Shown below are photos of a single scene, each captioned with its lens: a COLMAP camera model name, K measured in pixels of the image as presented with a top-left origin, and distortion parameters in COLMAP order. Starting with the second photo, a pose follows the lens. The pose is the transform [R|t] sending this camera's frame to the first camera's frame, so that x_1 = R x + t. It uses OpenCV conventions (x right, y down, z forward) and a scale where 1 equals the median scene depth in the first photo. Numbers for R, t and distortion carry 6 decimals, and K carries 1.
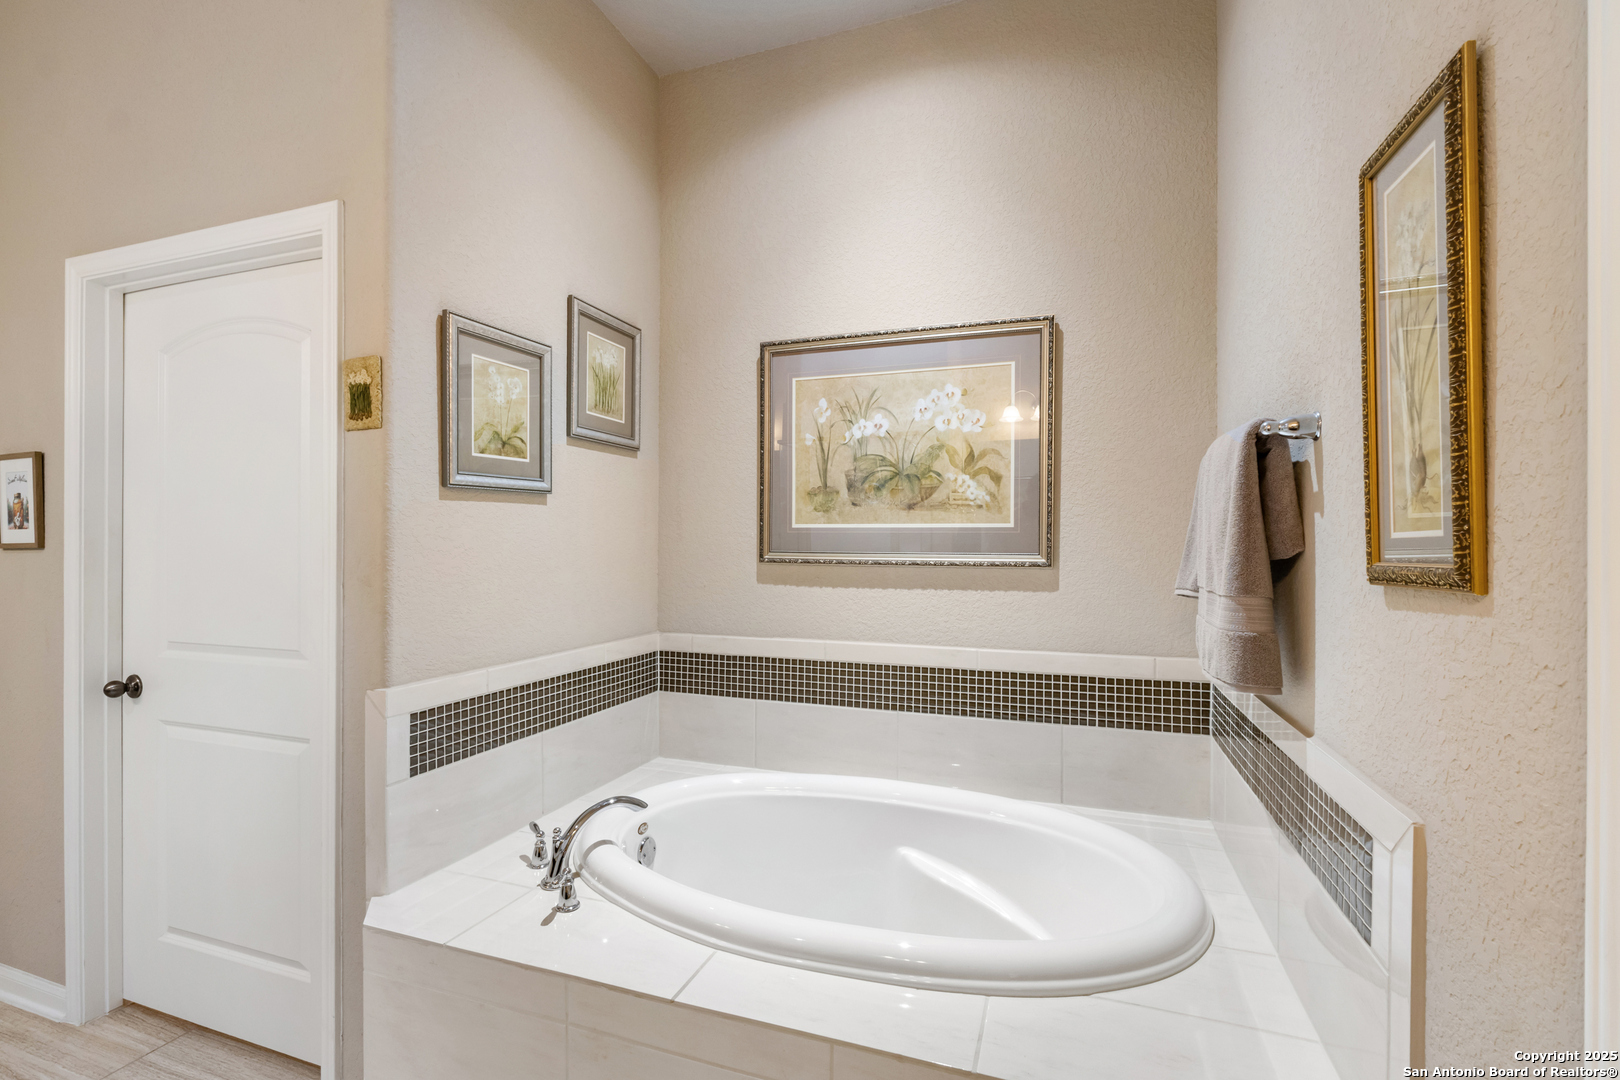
lens RADIAL K [[724.8, 0, 808.0], [0, 724.8, 542.2], [0, 0, 1]] dist [-0.003268, -0.000414]
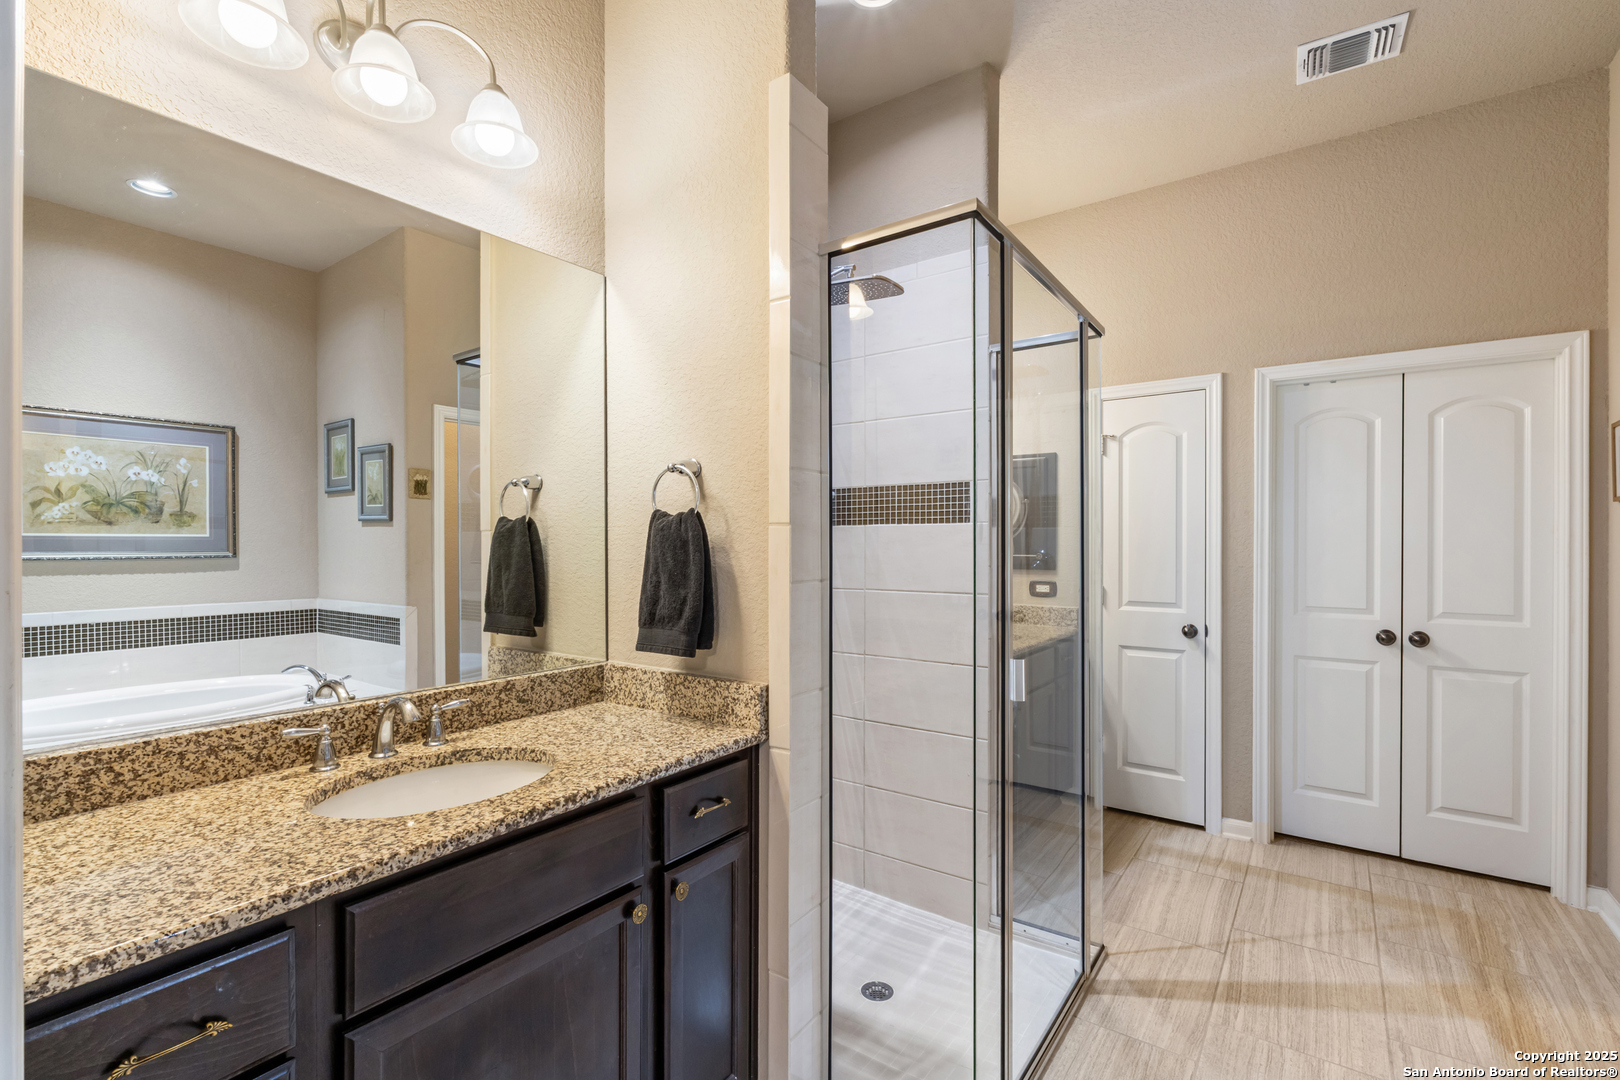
lens RADIAL K [[724.8, 0, 808.1], [0, 724.8, 541.0], [0, 0, 1]] dist [-0.003268, -0.000414]
pose [[0.269836, 0.002867, 0.962902, -1.080995], [-0.006703, 0.999977, -0.001099, -0.017978], [-0.962883, -0.006157, 0.269849, -0.971550]]
